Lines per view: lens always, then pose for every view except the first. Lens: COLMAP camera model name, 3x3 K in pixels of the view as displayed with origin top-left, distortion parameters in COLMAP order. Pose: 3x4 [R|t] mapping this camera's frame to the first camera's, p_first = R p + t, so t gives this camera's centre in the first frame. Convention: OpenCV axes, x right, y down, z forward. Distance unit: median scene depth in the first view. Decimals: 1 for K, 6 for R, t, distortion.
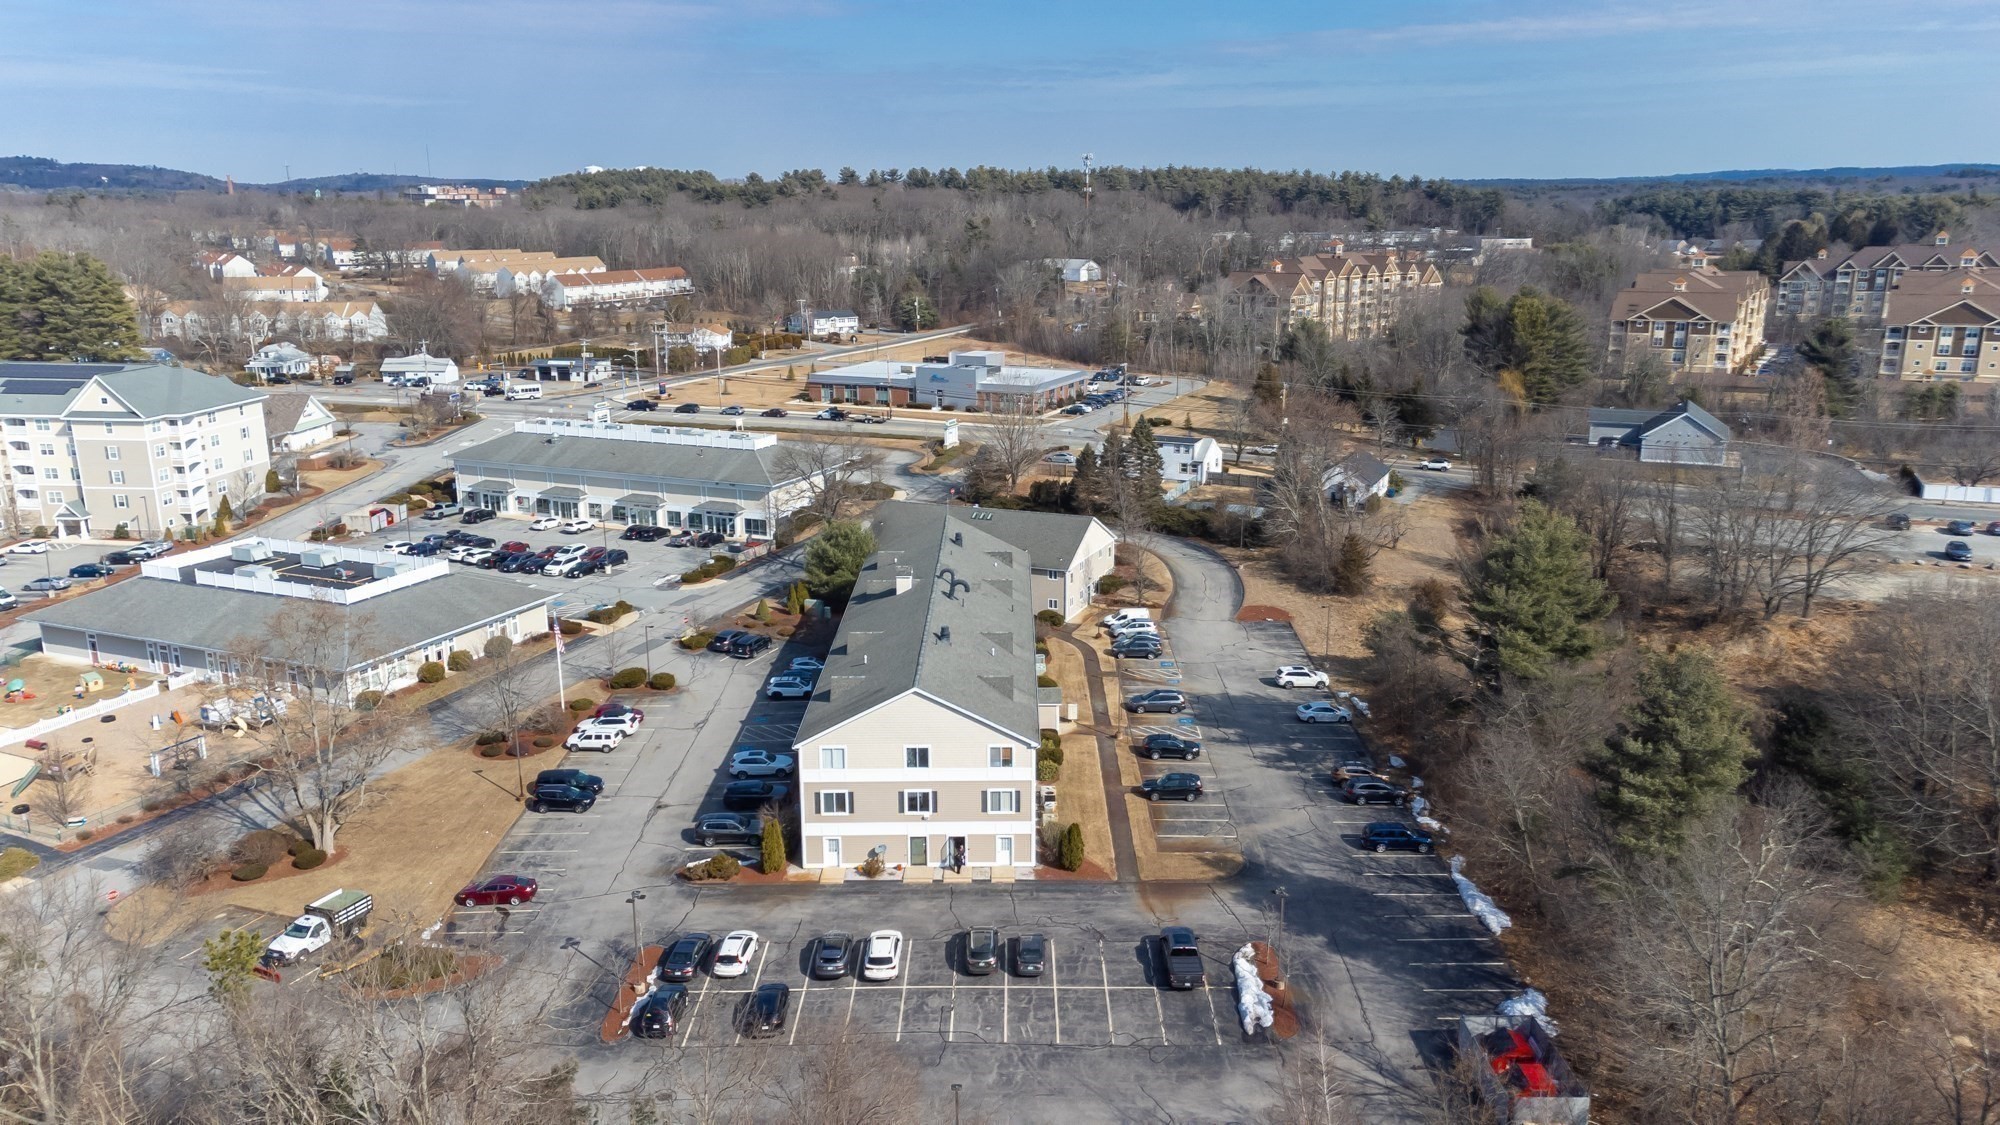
lens RADIAL K [[1487.0, 0, 1008.0], [0, 1487.0, 556.2], [0, 0, 1]] dist [0.016679, 0.111644]
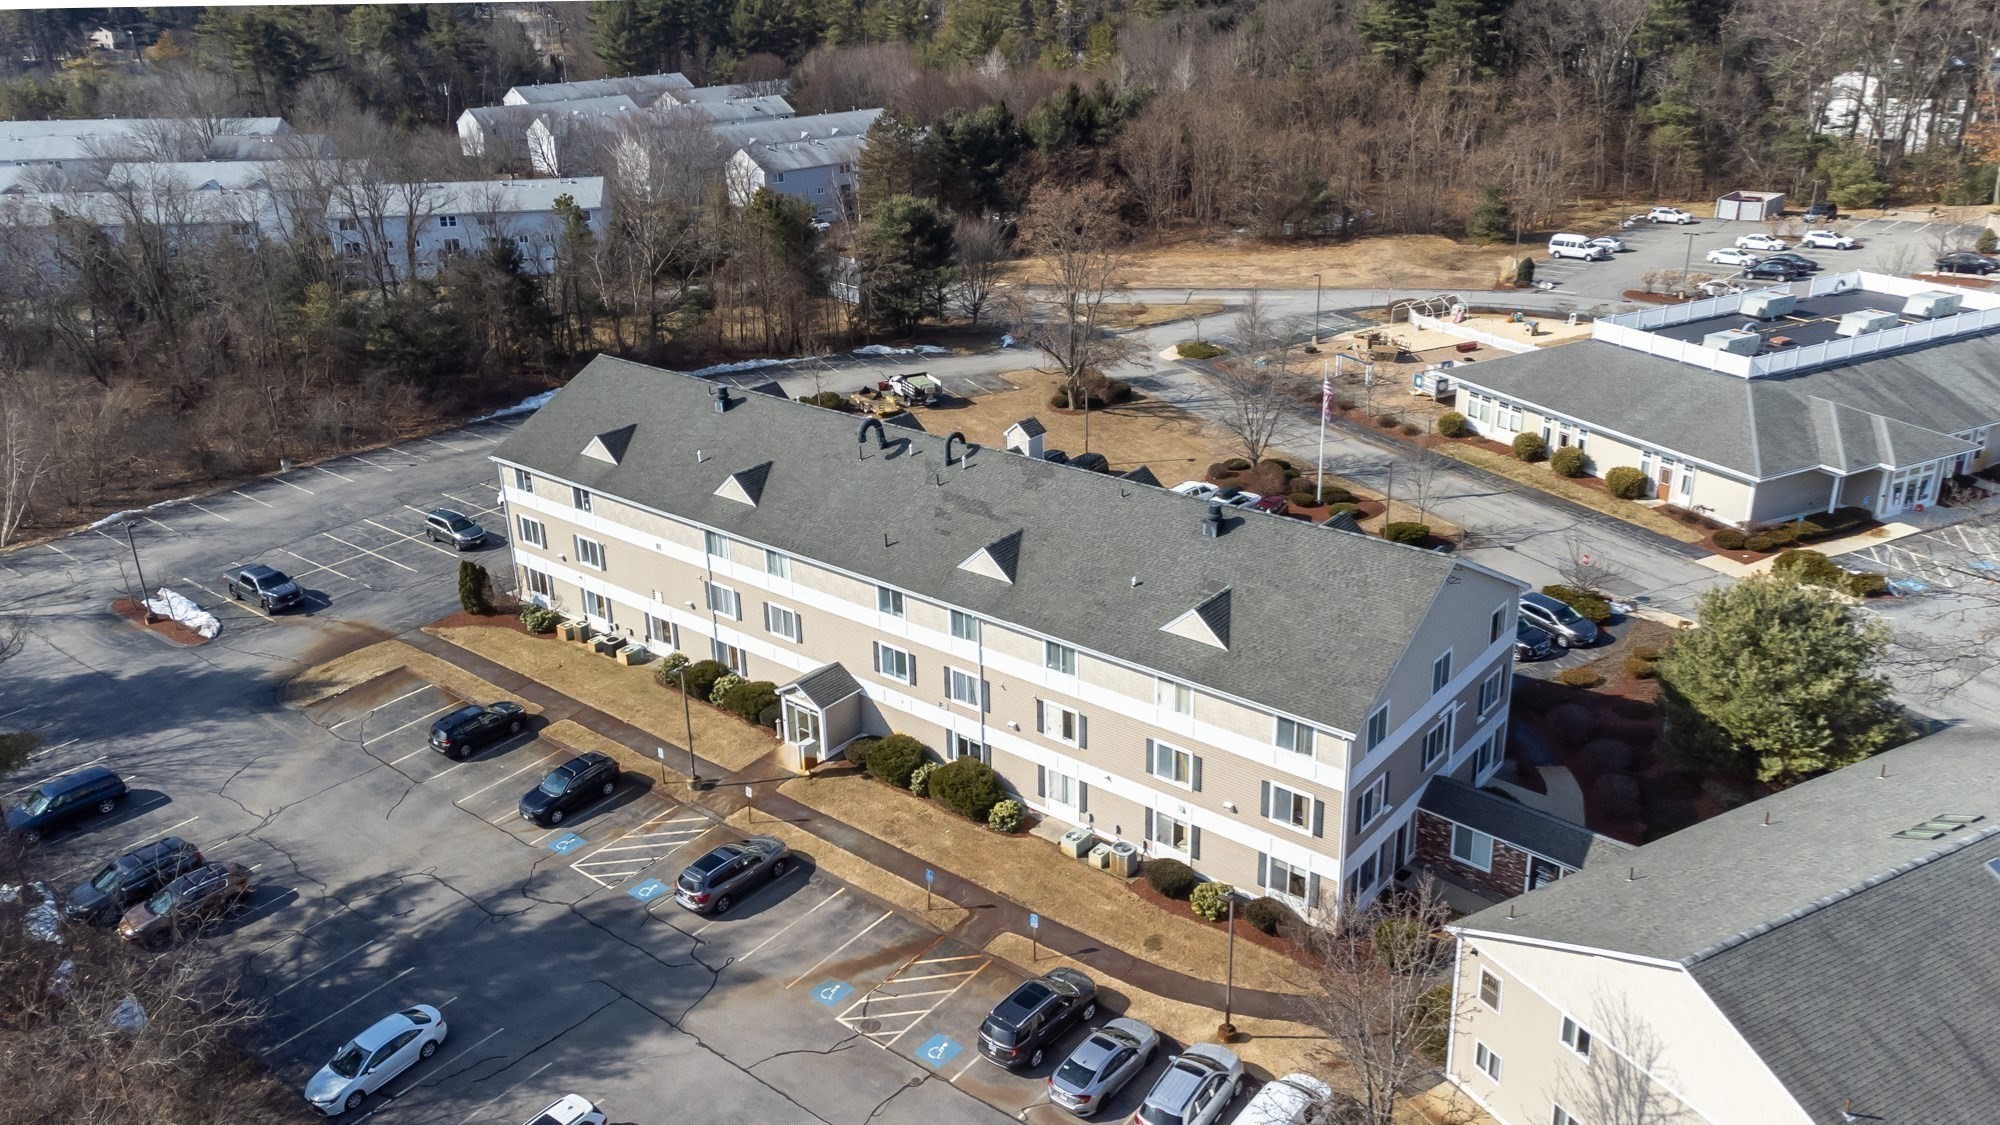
lens RADIAL K [[1487.0, 0, 1008.0], [0, 1487.0, 556.2], [0, 0, 1]] dist [0.016679, 0.111644]
pose [[-0.632872, 0.318539, -0.705695, 0.315075], [-0.154108, 0.841388, 0.517994, -0.217392], [0.758764, 0.436577, -0.483401, 1.155883]]
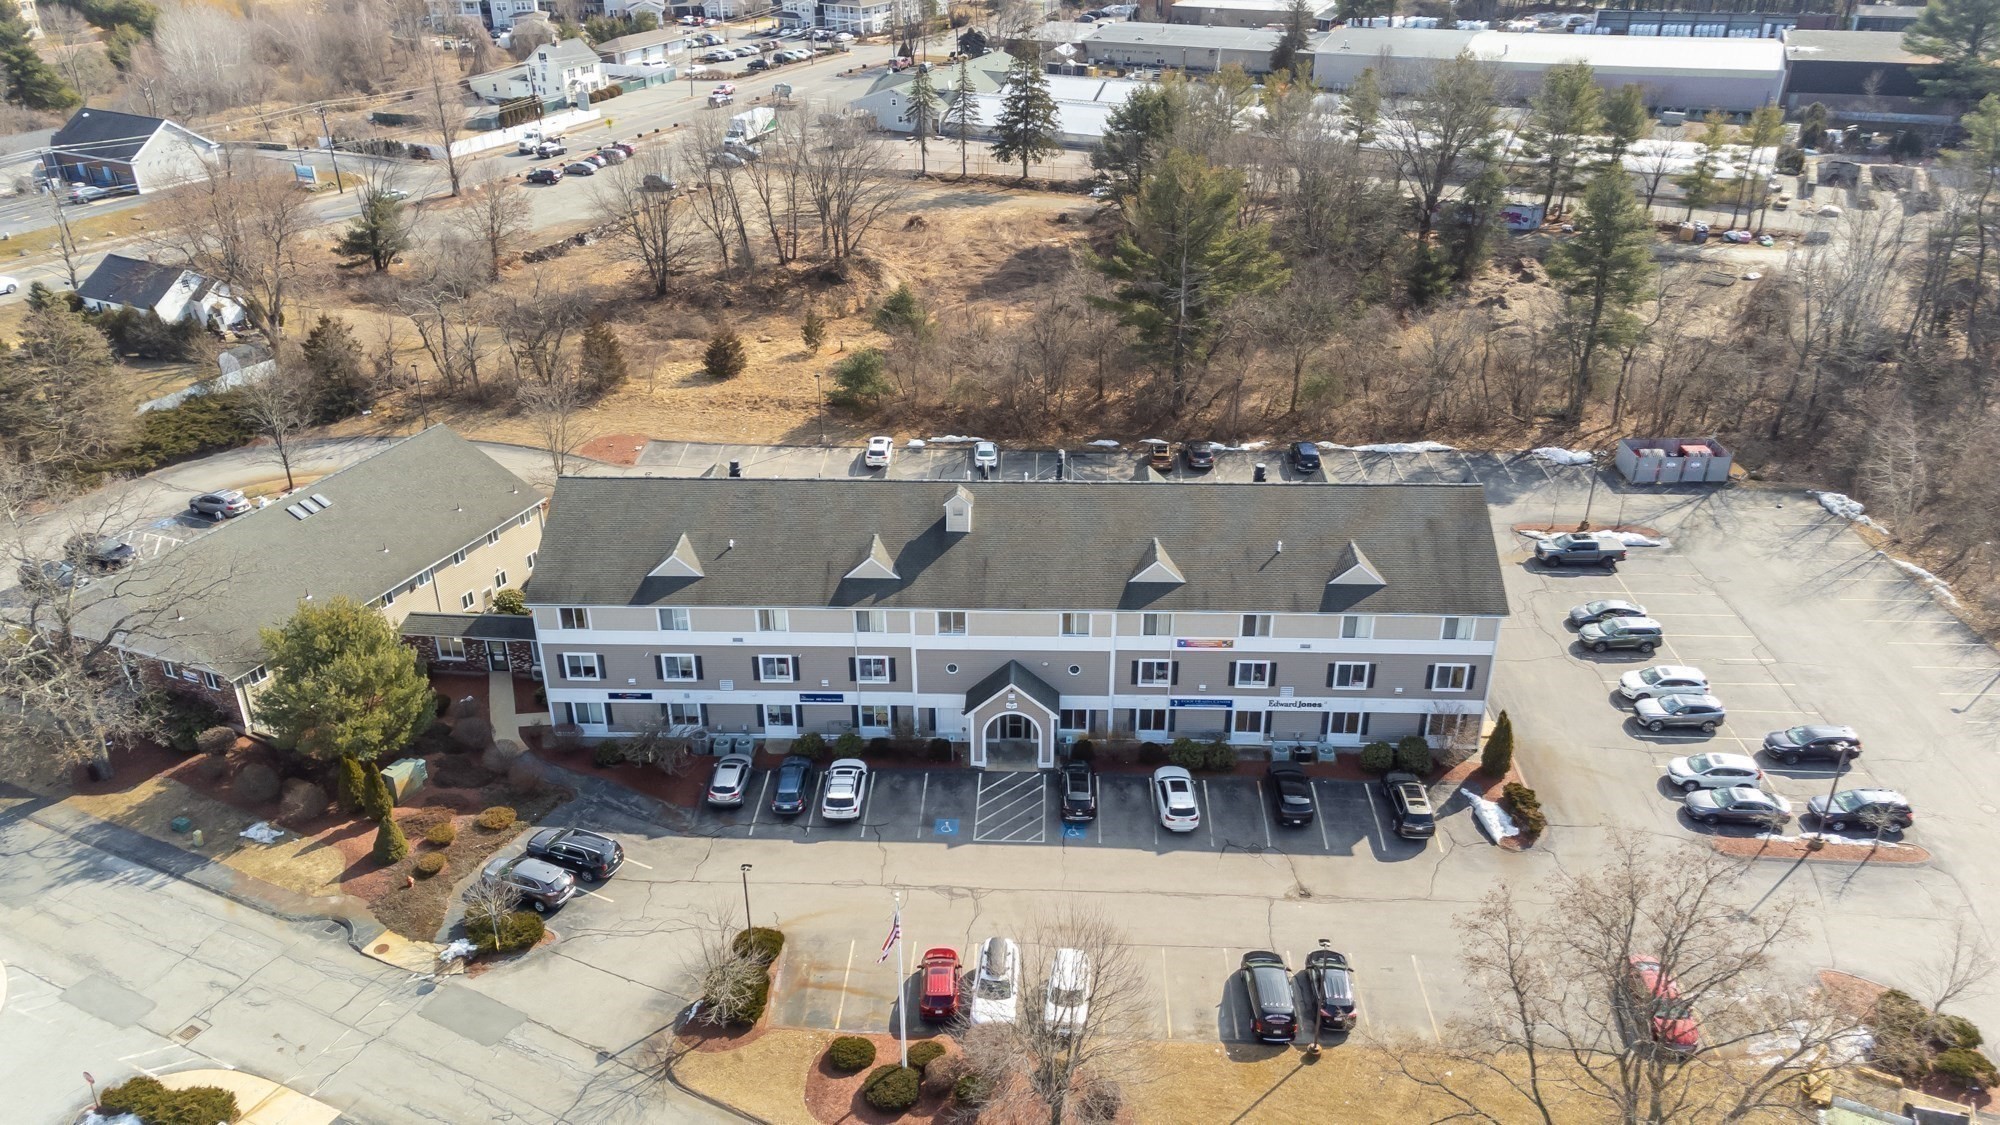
lens RADIAL K [[1487.0, 0, 1008.0], [0, 1487.0, 556.2], [0, 0, 1]] dist [0.016679, 0.111644]
pose [[0.027218, -0.452618, 0.891289, -0.600991], [0.240290, 0.868439, 0.433676, -0.222626], [-0.970319, 0.202364, 0.132397, 0.799720]]
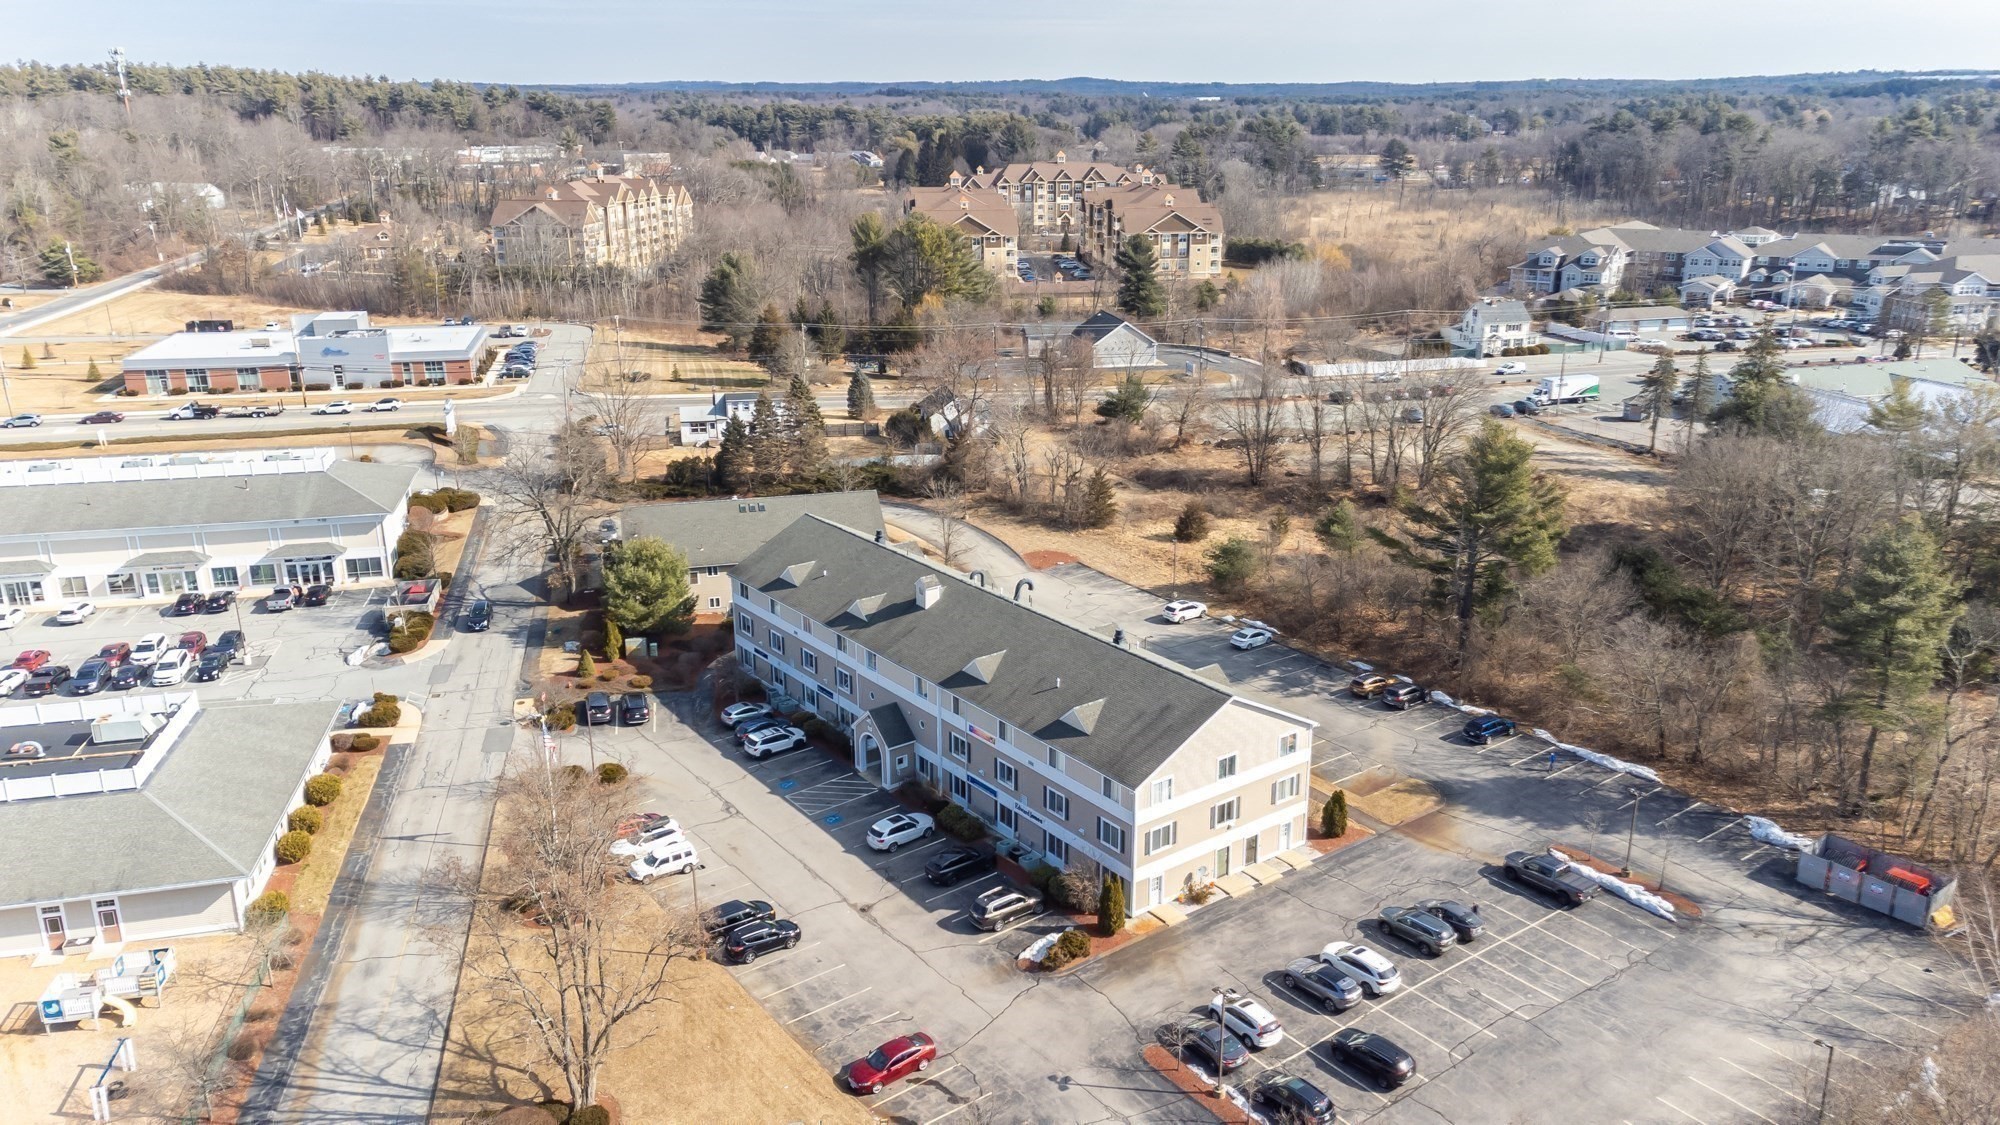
lens RADIAL K [[1487.0, 0, 1008.0], [0, 1487.0, 556.2], [0, 0, 1]] dist [0.016679, 0.111644]
pose [[0.795824, -0.177543, 0.578915, -0.490749], [0.142973, 0.984113, 0.105266, -0.082939], [-0.588407, -0.001004, 0.808564, 0.217358]]
